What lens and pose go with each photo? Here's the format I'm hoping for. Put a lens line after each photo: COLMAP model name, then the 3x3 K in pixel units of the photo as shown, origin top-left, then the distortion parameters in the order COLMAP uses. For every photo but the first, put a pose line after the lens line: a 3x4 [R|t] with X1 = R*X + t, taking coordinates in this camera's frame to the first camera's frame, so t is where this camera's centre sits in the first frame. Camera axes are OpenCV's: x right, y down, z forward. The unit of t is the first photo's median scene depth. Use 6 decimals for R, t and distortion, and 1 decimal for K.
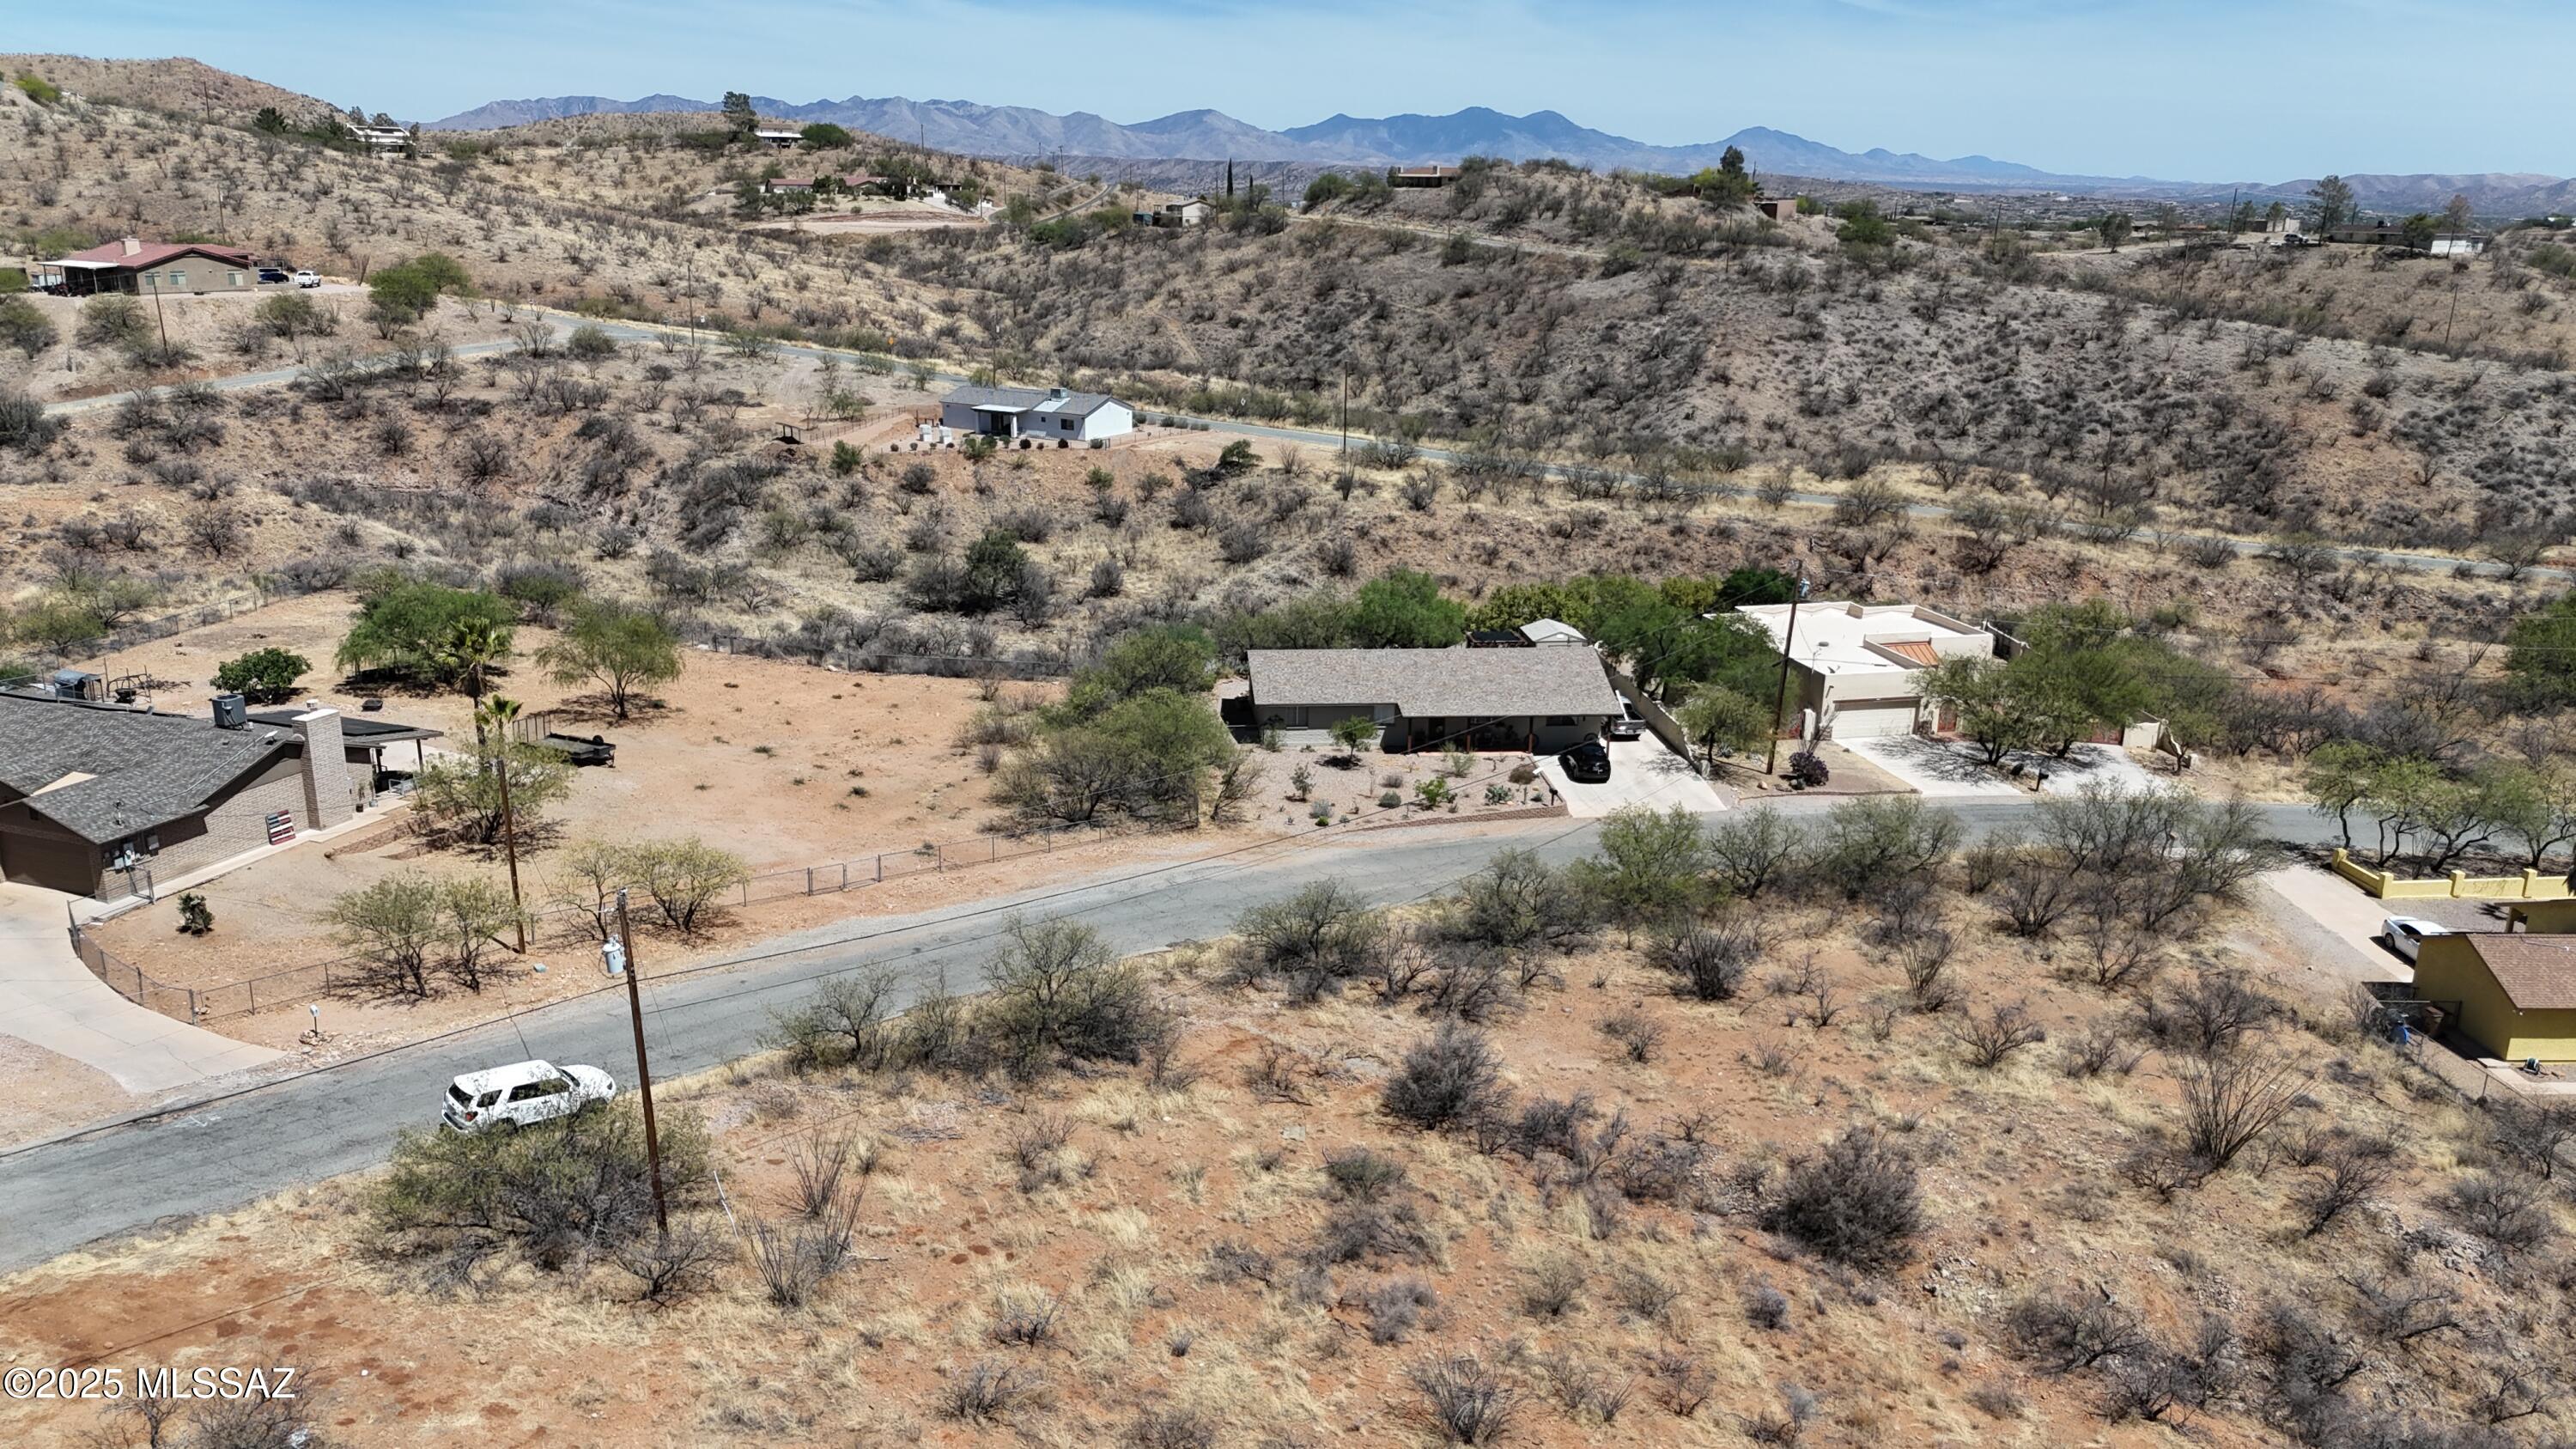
lens RADIAL K [[1888.5, 0, 1289.8], [0, 1888.5, 737.6], [0, 0, 1]] dist [0.075755, -0.074119]
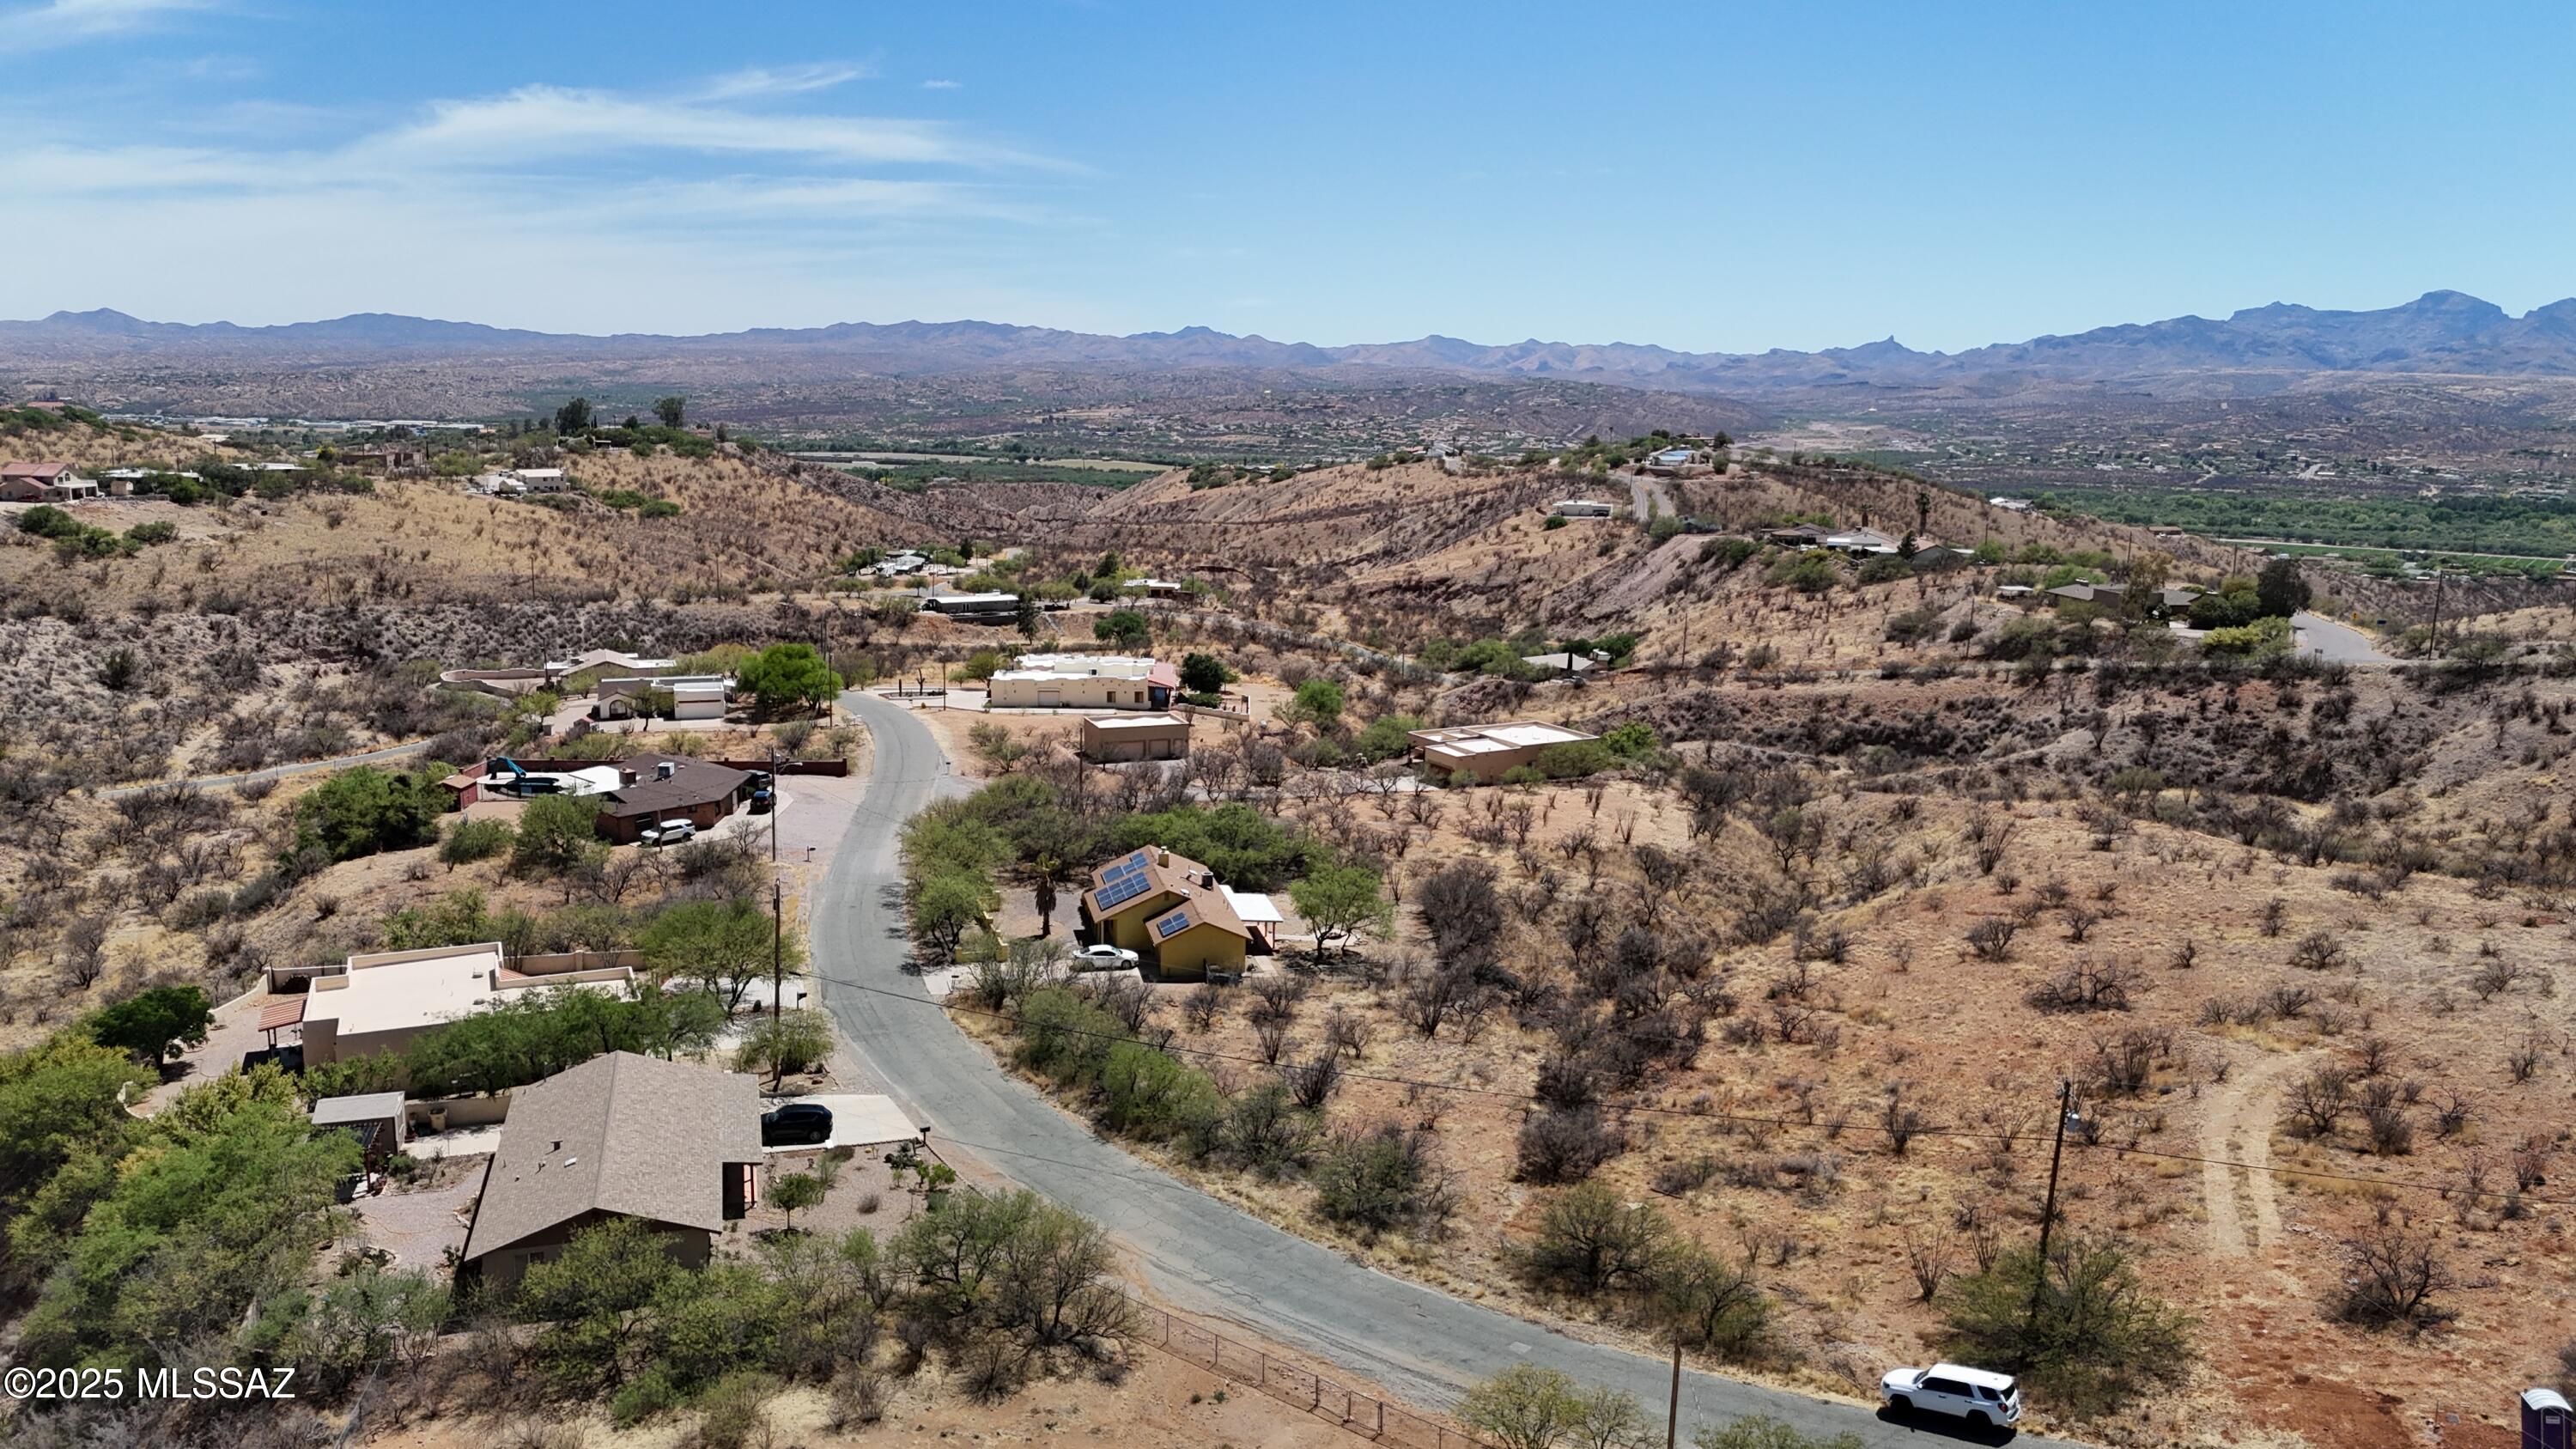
lens RADIAL K [[1888.5, 0, 1280.6], [0, 1888.5, 732.4], [0, 0, 1]] dist [0.075755, -0.074119]
pose [[-0.164437, -0.197339, 0.966446, -0.289857], [0.261841, 0.935899, 0.235653, -0.124920], [-0.950999, 0.291805, -0.102225, 0.283407]]
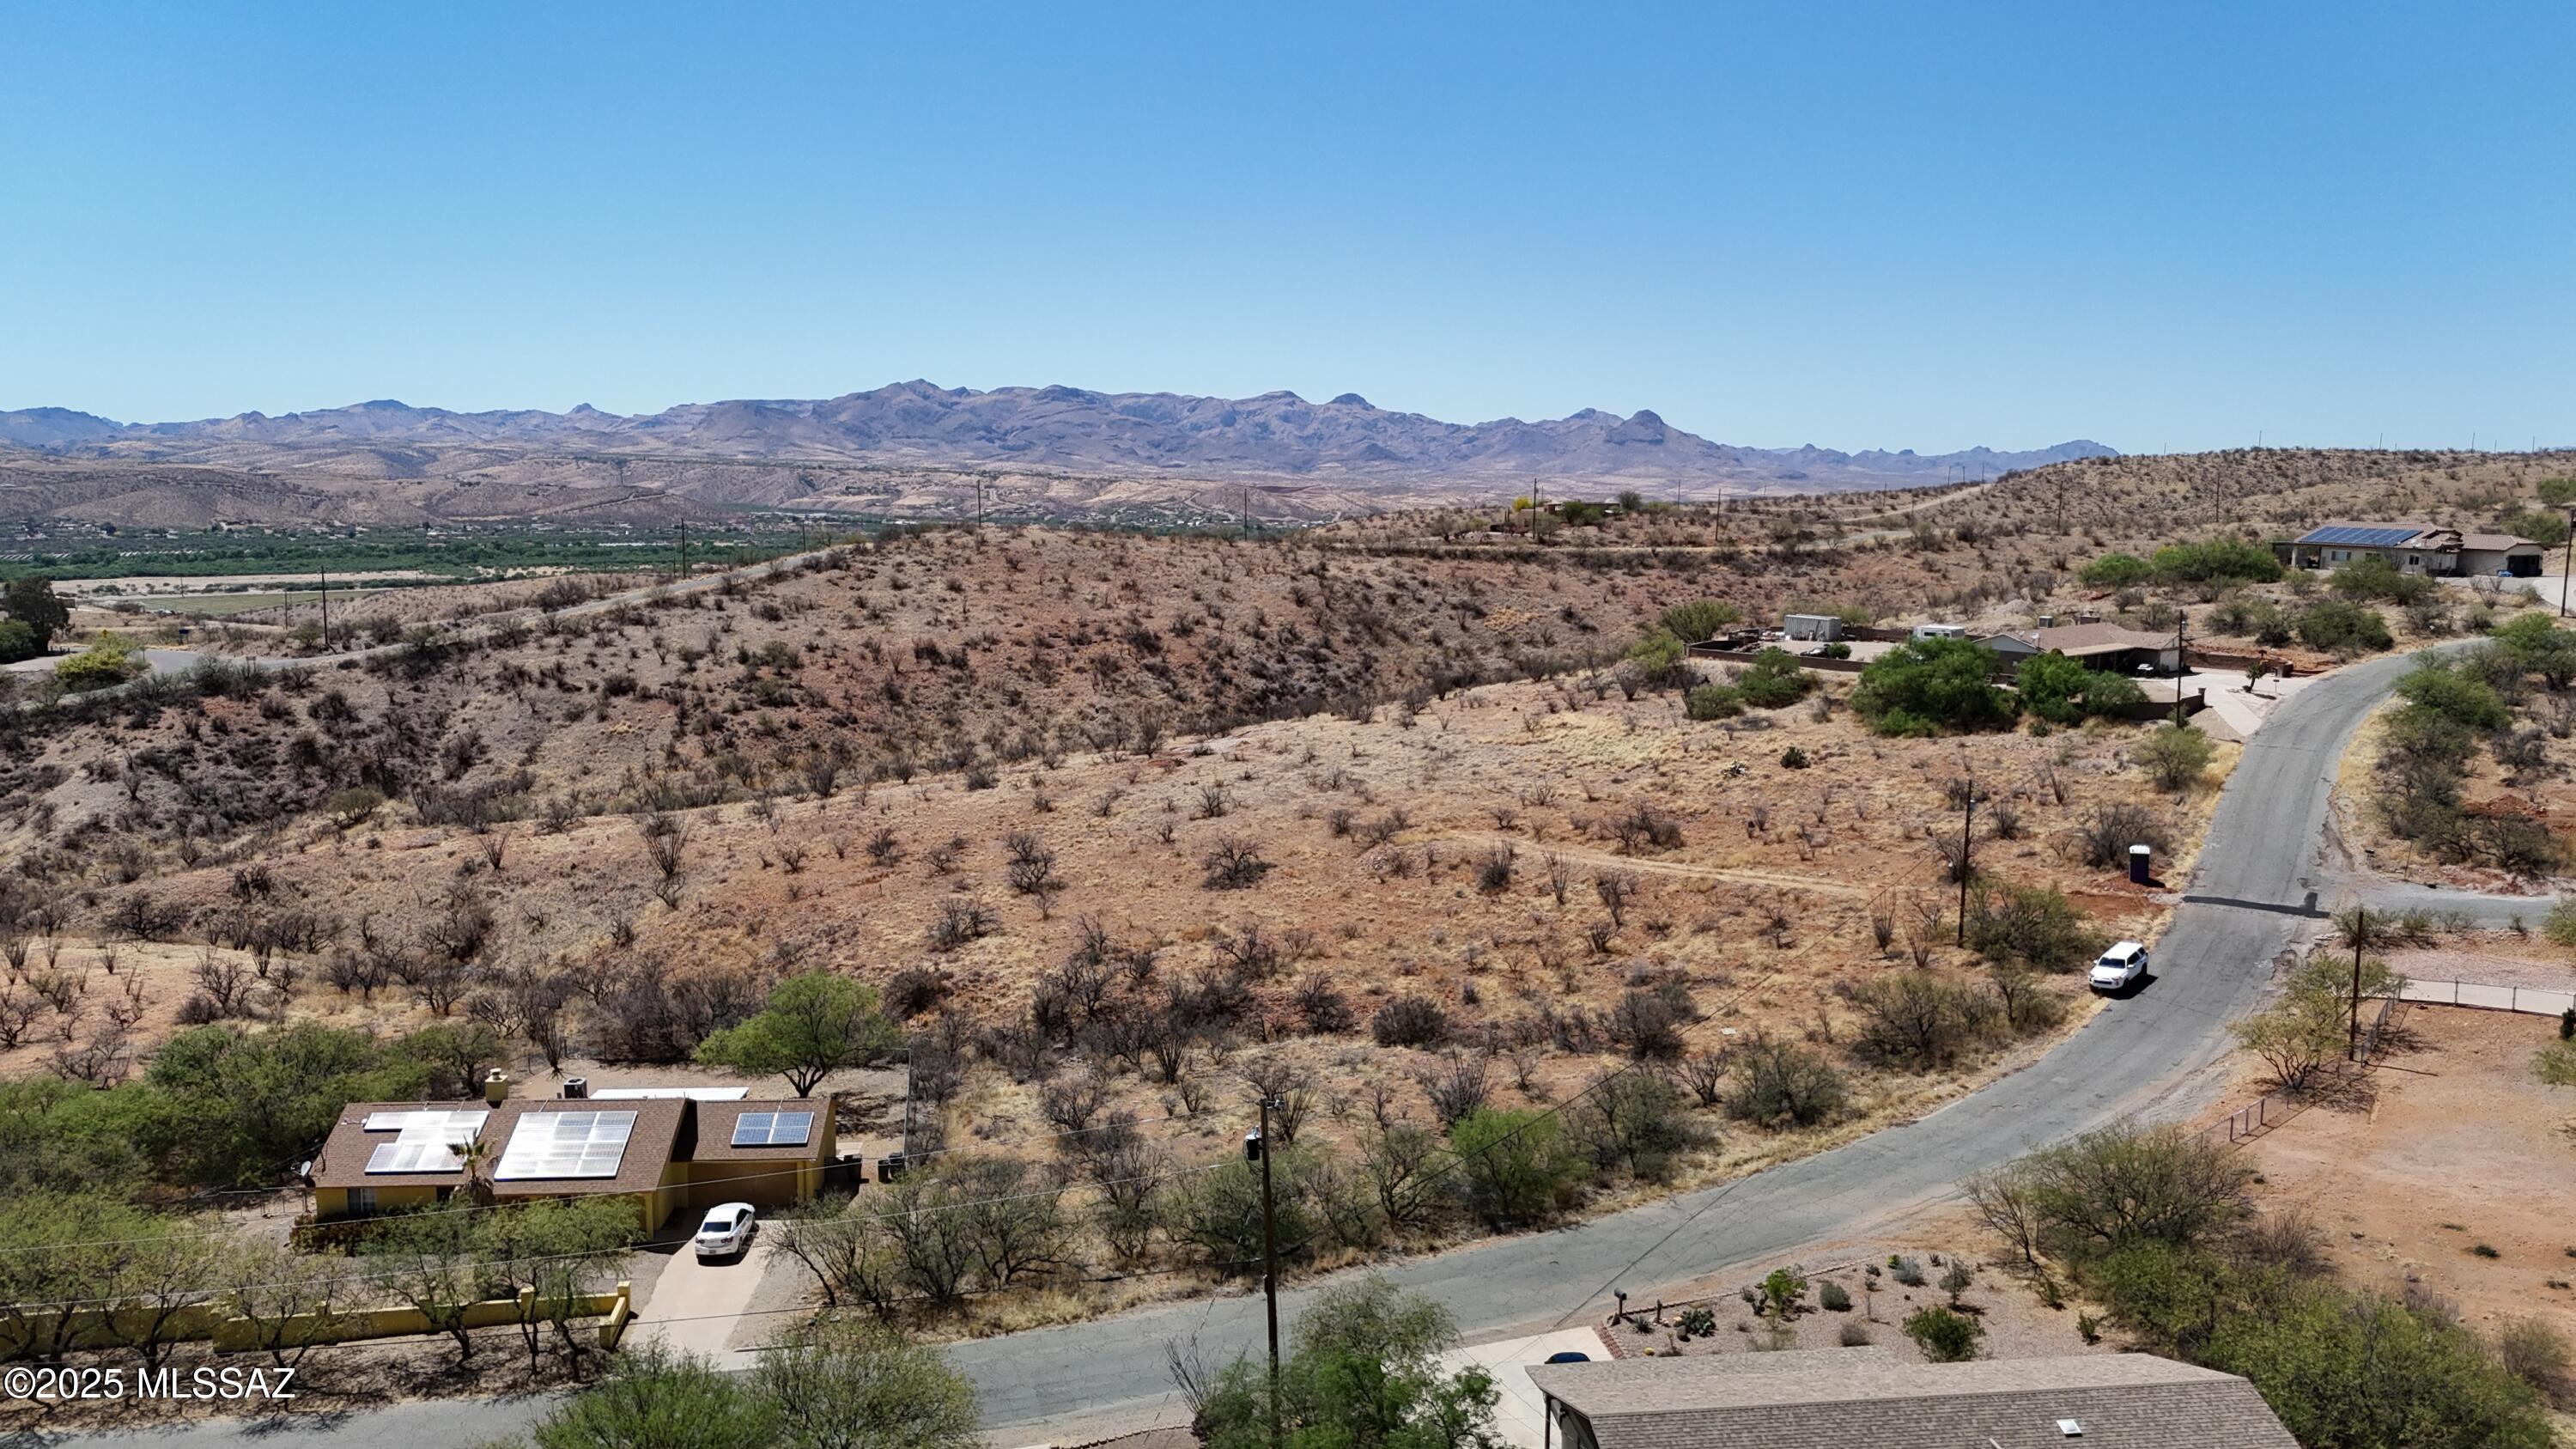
lens RADIAL K [[1888.5, 0, 1298.9], [0, 1888.5, 724.9], [0, 0, 1]] dist [0.075755, -0.074119]
pose [[-0.999503, -0.022214, -0.022386, 0.091319], [-0.029451, 0.911342, 0.410595, -0.157878], [0.011280, 0.411050, -0.911543, 0.523581]]
